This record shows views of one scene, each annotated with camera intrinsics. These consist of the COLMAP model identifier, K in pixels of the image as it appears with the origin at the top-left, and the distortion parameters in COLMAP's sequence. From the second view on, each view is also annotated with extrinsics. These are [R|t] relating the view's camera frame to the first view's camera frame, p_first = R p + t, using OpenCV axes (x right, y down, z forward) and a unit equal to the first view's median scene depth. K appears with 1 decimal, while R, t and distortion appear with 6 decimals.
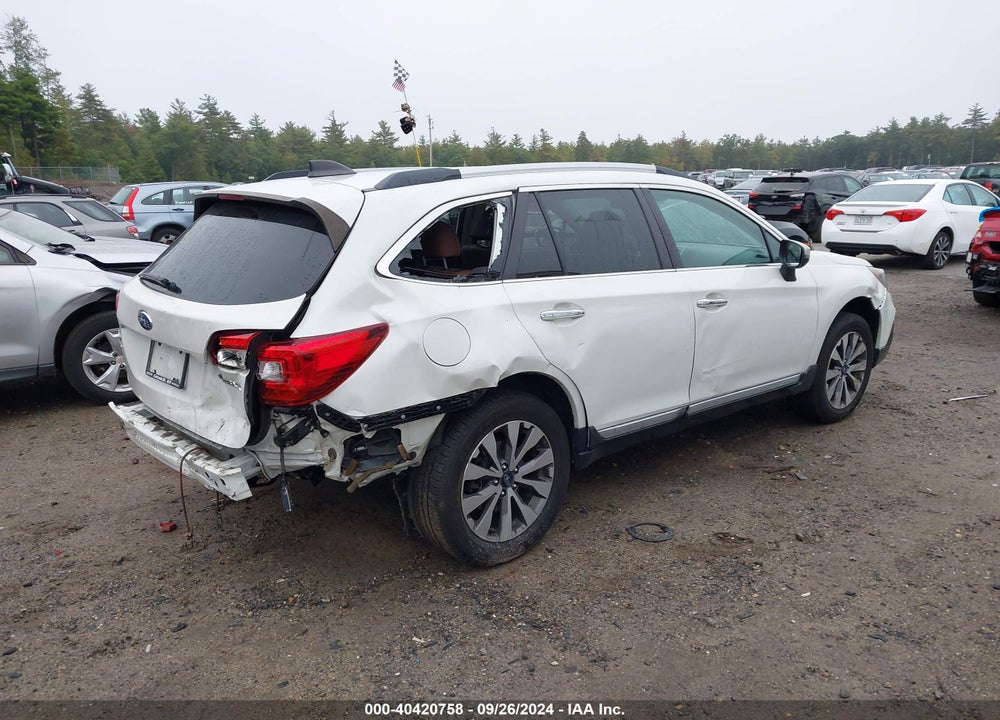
lens RADIAL K [[774.4, 0, 482.3], [0, 774.4, 358.8], [0, 0, 1]] dist [0.035315, -0.042209]
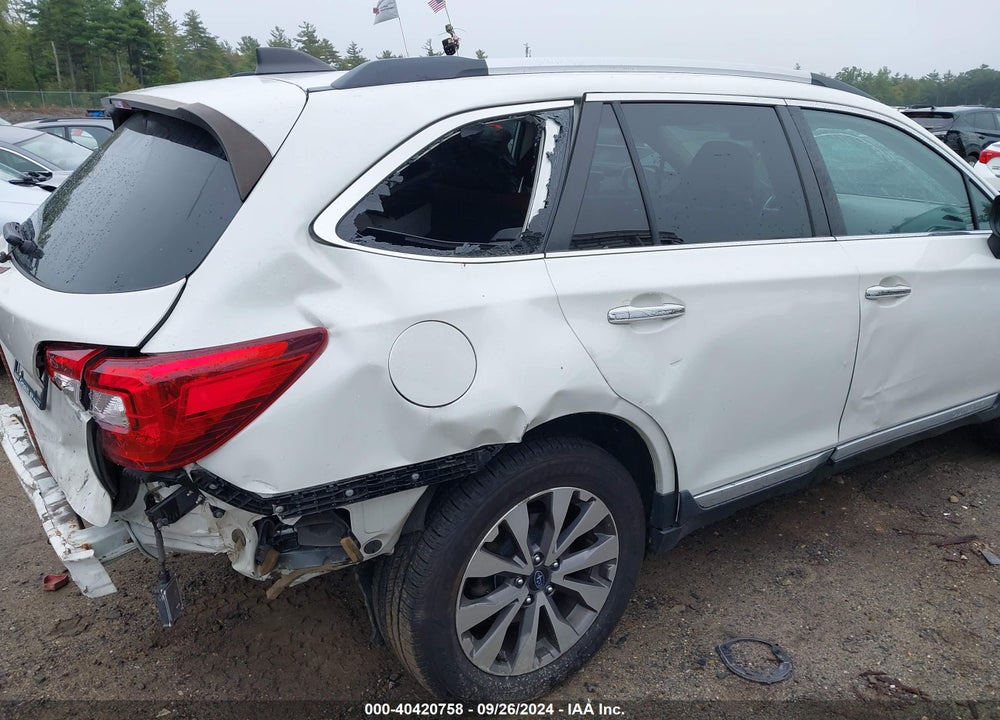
lens RADIAL K [[774.4, 0, 482.3], [0, 774.4, 358.8], [0, 0, 1]] dist [0.035315, -0.042209]
pose [[0.992540, 0.053084, -0.109753, 0.044638], [-0.044367, 0.995775, 0.080399, -0.062927], [0.113557, -0.074929, 0.990702, 0.386803]]
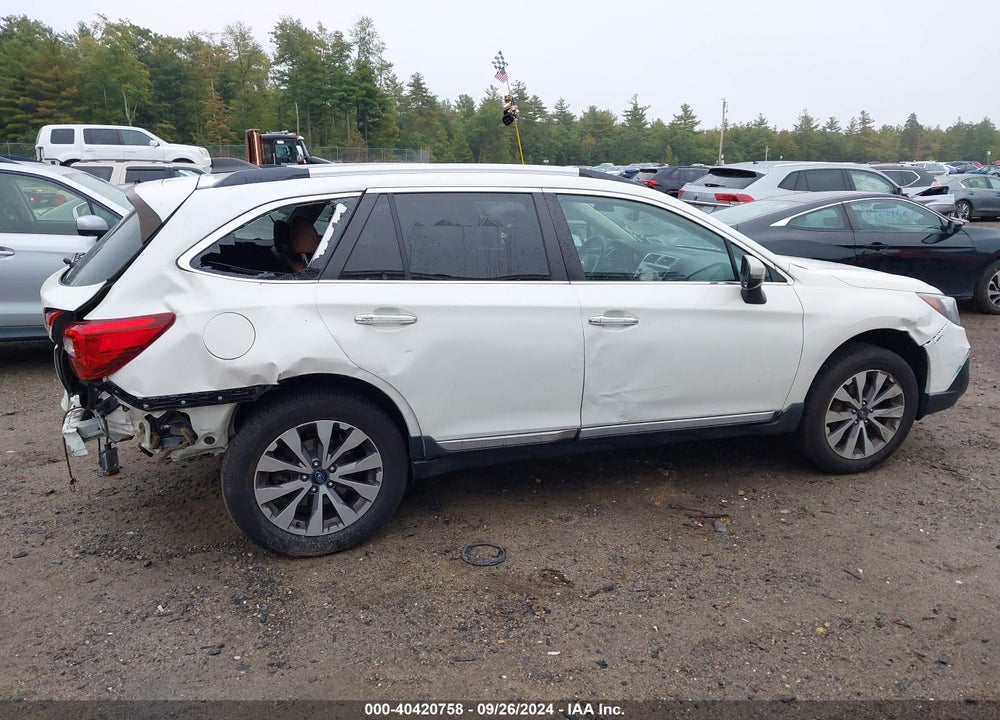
lens RADIAL K [[771.2, 0, 500.0], [0, 771.2, 360.0], [0, 0, 1]] dist [0.037662, -0.027391]
pose [[0.936688, 0.104929, -0.334073, 0.558678], [-0.097550, 0.994473, 0.038839, -0.056747], [0.336302, -0.003791, 0.941747, 0.122426]]
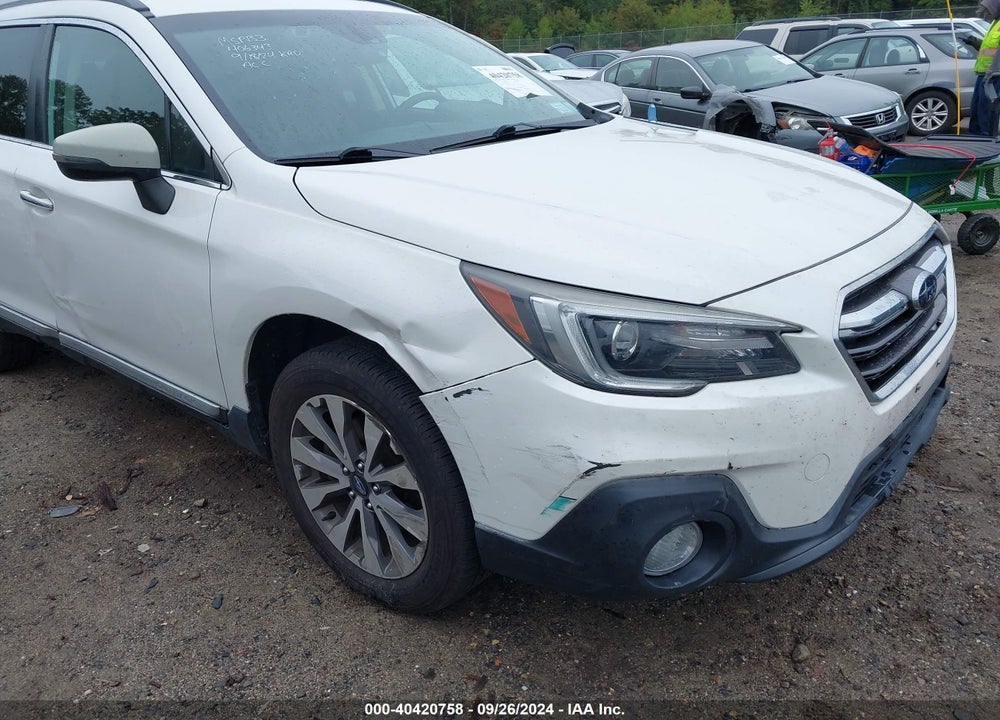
lens RADIAL K [[739.6, 0, 472.3], [0, 739.6, 374.6], [0, 0, 1]] dist [0.017684, -0.004021]
pose [[0.165211, 0.399165, -0.901872, 1.198118], [-0.180456, 0.911235, 0.370252, -0.289380], [0.969609, 0.101579, 0.222578, 1.454226]]
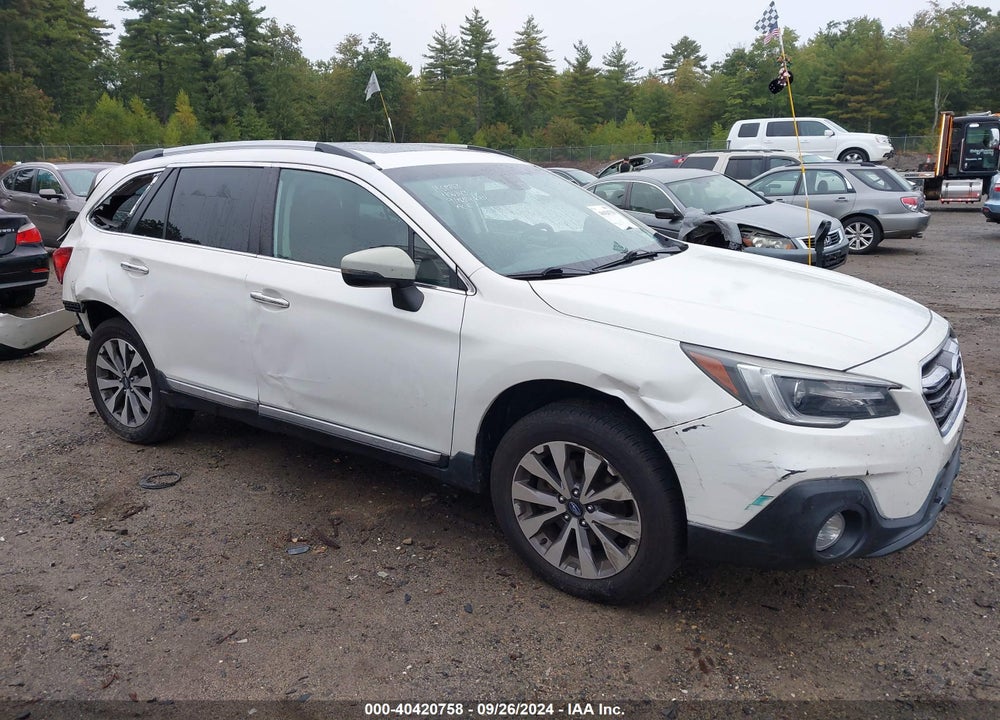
lens RADIAL K [[774.4, 0, 482.3], [0, 774.4, 358.8], [0, 0, 1]] dist [0.035315, -0.042209]
pose [[0.263703, 0.252461, -0.930980, 1.401740], [-0.210834, 0.956892, 0.199768, -0.275650], [0.941281, 0.143603, 0.305563, 1.132441]]
